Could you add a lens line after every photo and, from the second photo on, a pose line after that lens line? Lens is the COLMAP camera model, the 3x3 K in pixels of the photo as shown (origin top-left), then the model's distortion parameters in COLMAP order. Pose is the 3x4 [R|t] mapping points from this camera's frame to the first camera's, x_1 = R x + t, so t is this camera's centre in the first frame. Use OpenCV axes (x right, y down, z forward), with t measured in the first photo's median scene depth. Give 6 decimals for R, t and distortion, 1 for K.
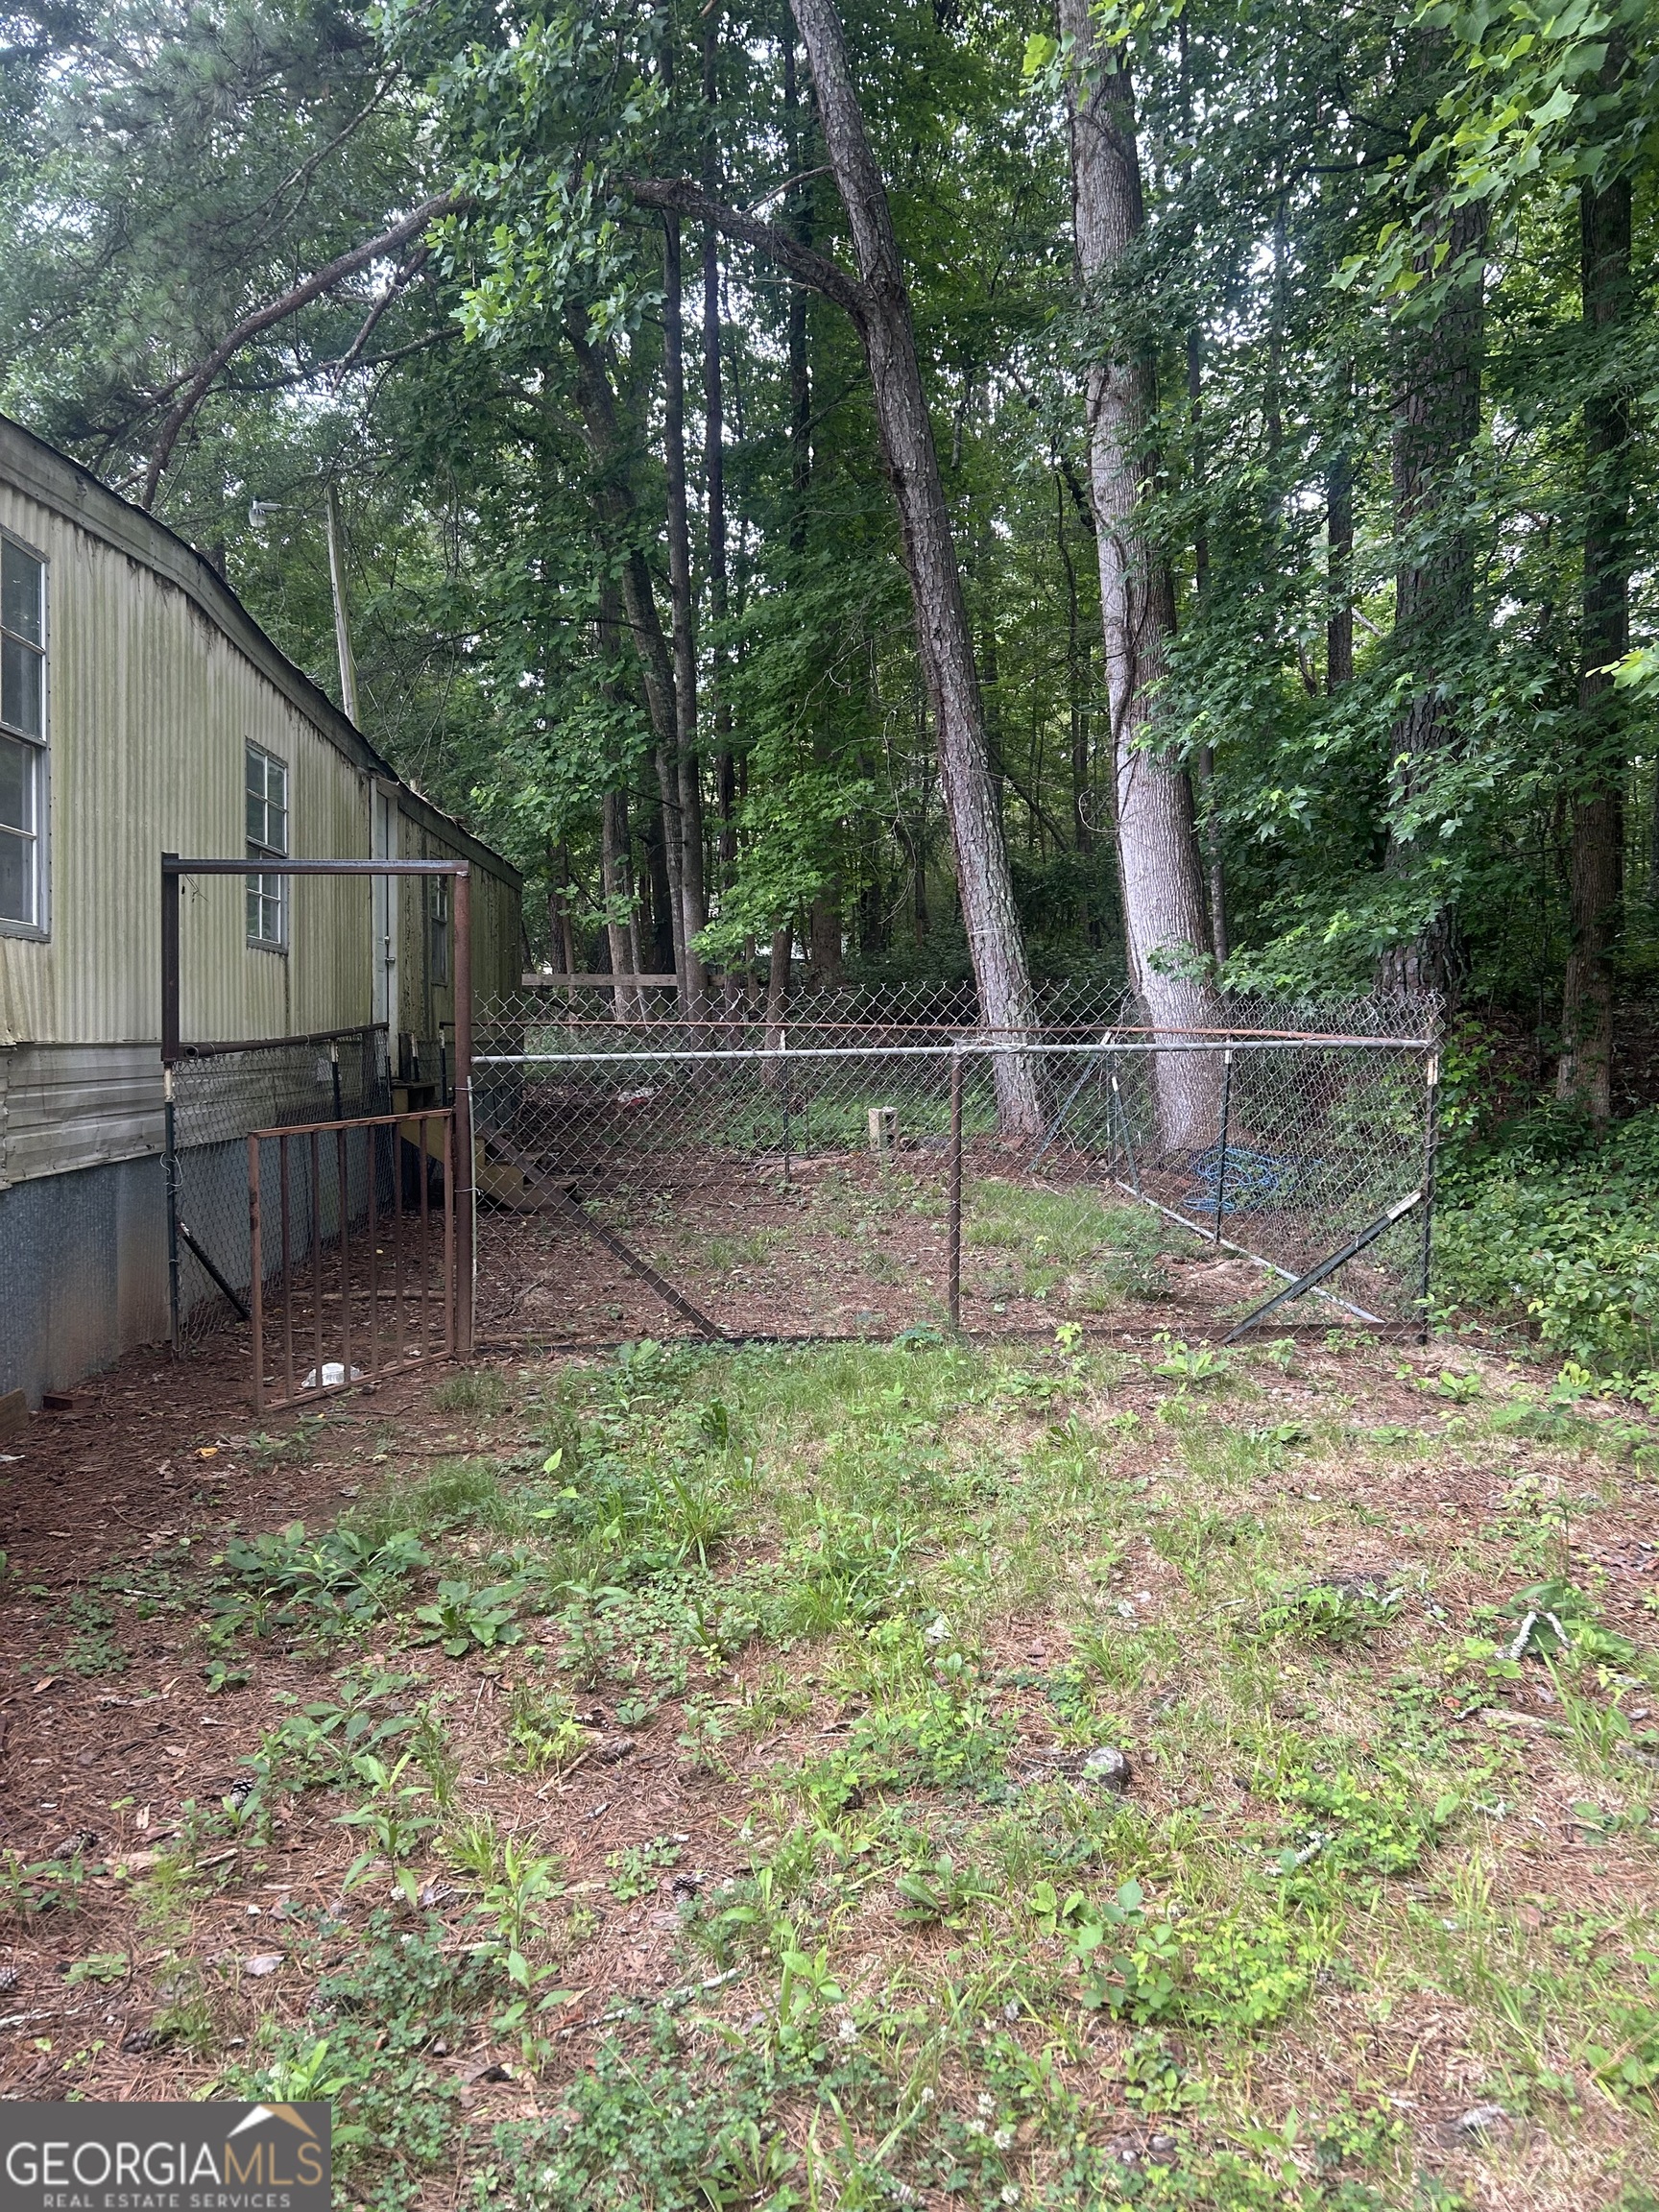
lens RADIAL K [[1655.3, 0, 838.3], [0, 1655.3, 1110.3], [0, 0, 1]] dist [0.037362, -0.006129]
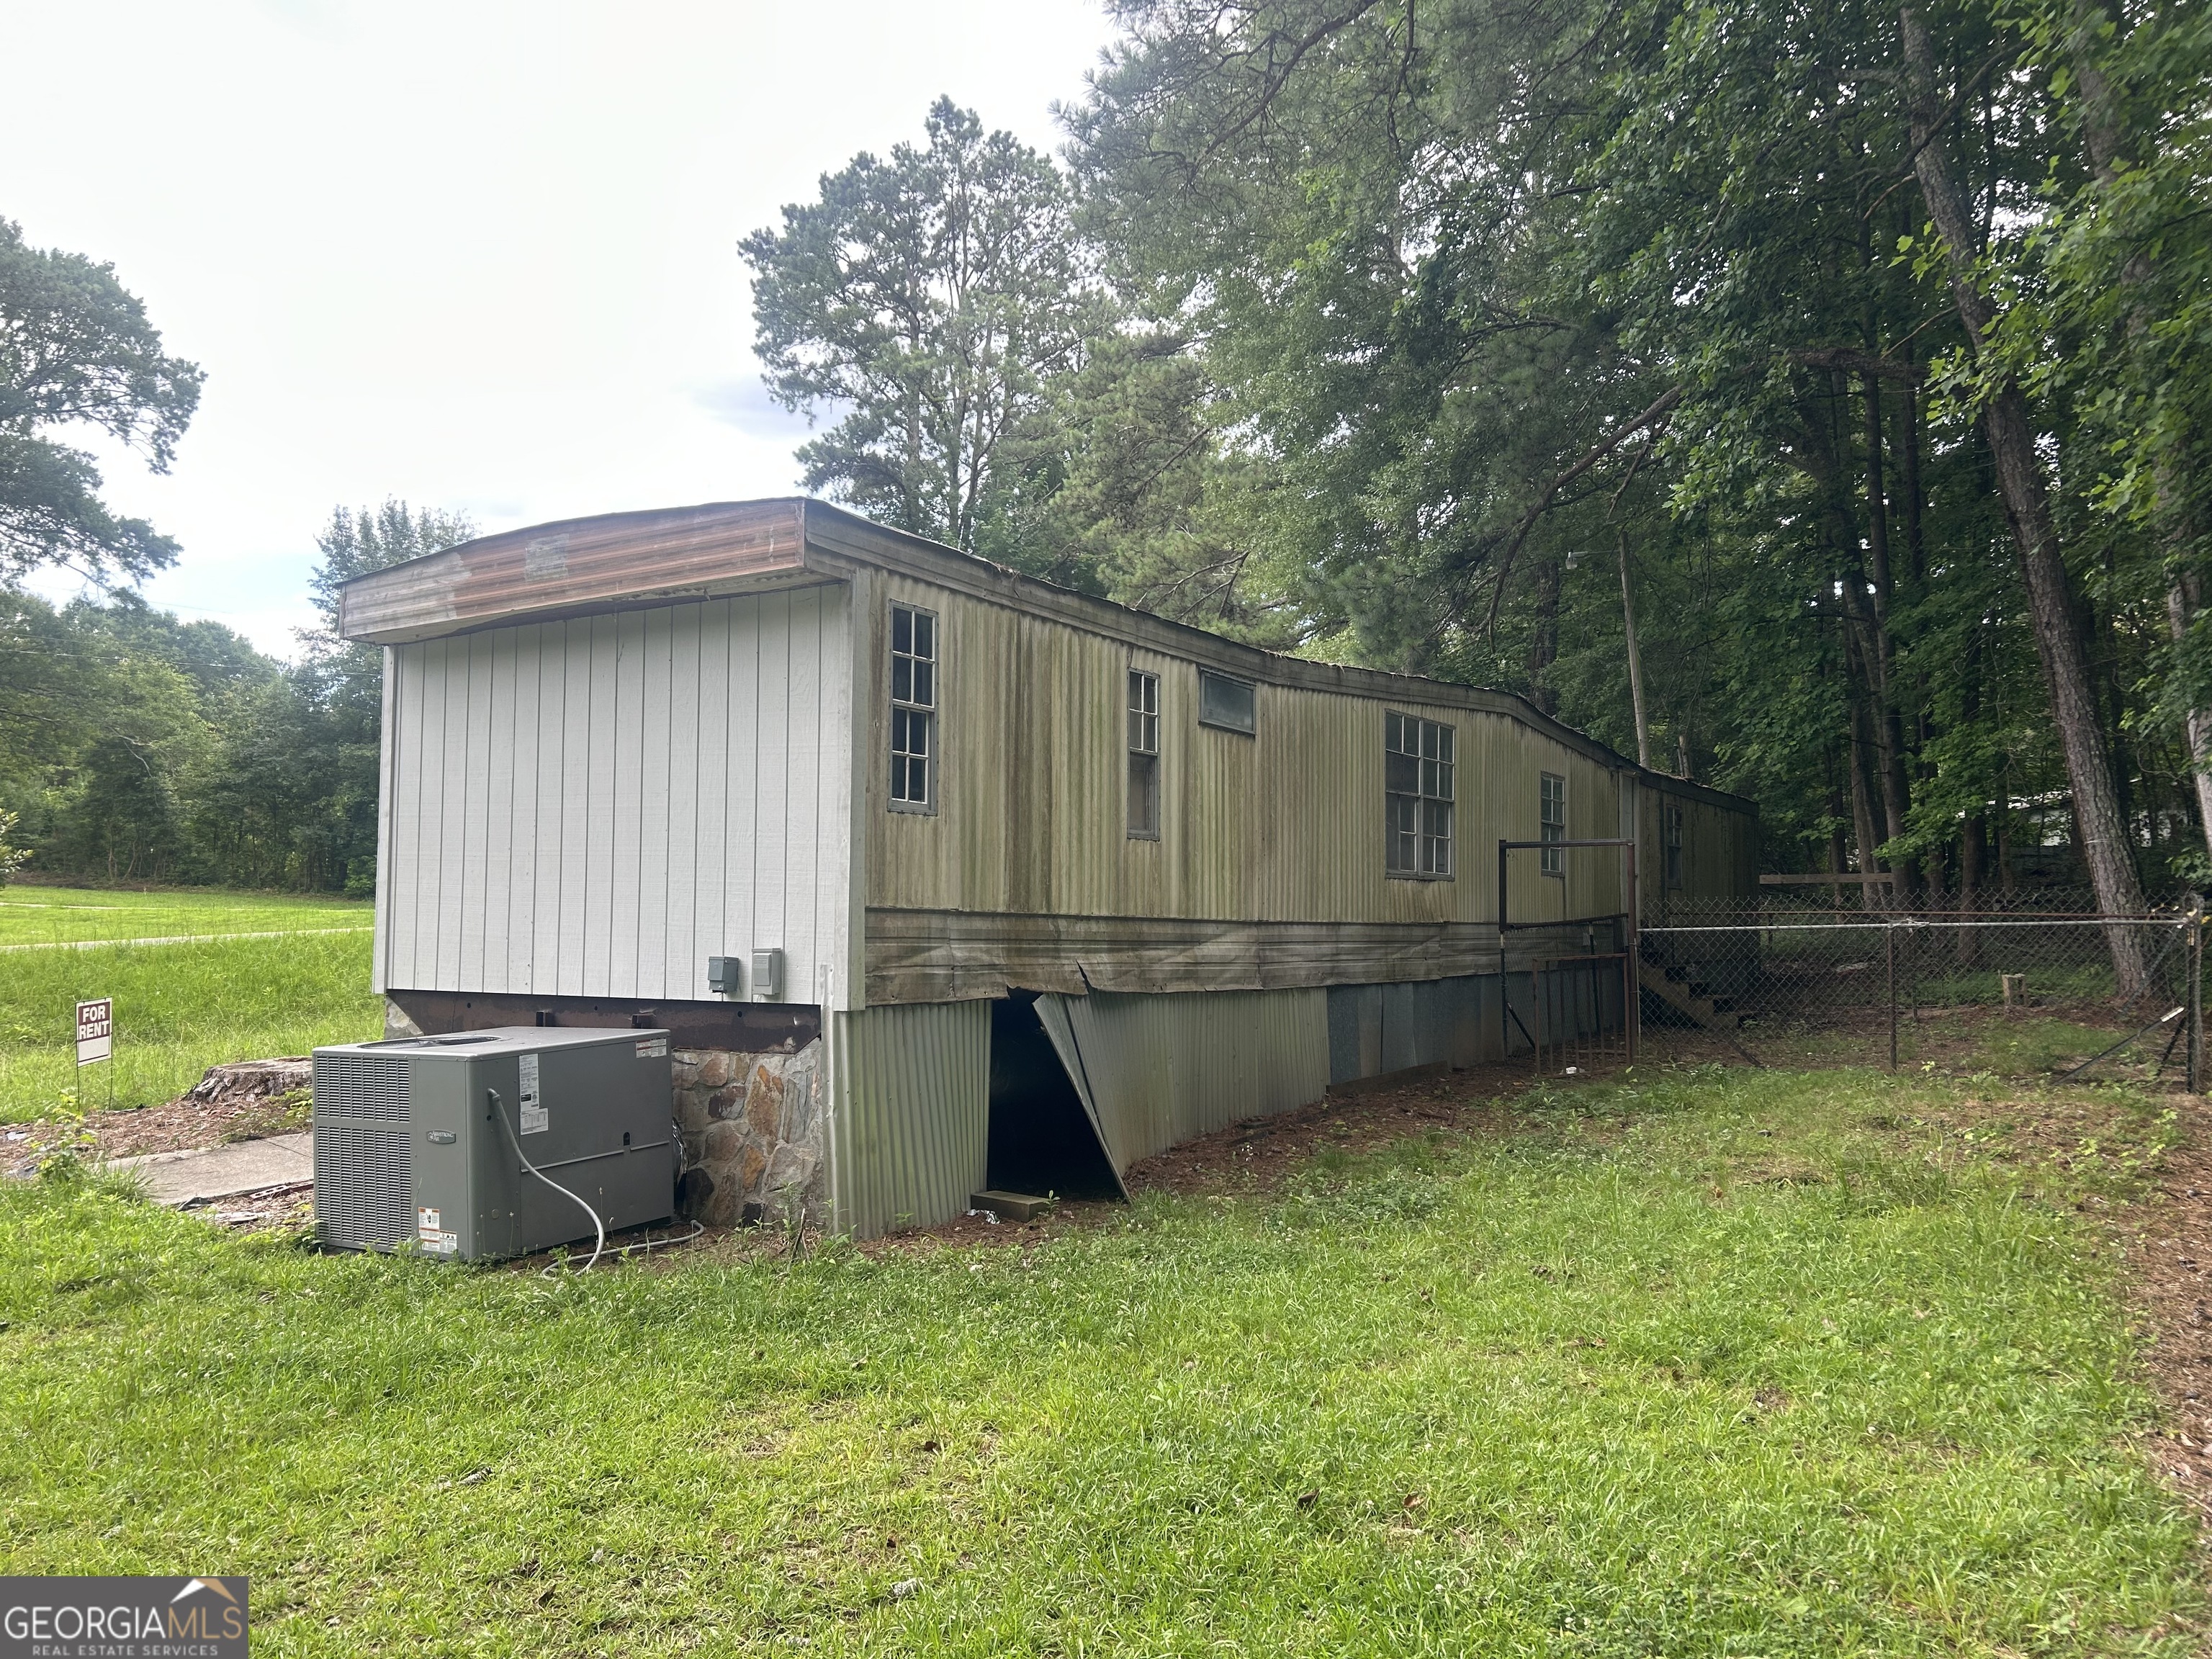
lens RADIAL K [[1655.3, 0, 1101.4], [0, 1655.3, 822.1], [0, 0, 1]] dist [0.037362, -0.006129]
pose [[0.808362, -0.040632, -0.587282, 0.350041], [-0.023238, 0.994635, -0.100800, 0.045540], [0.588227, 0.095130, 0.803081, -0.821422]]
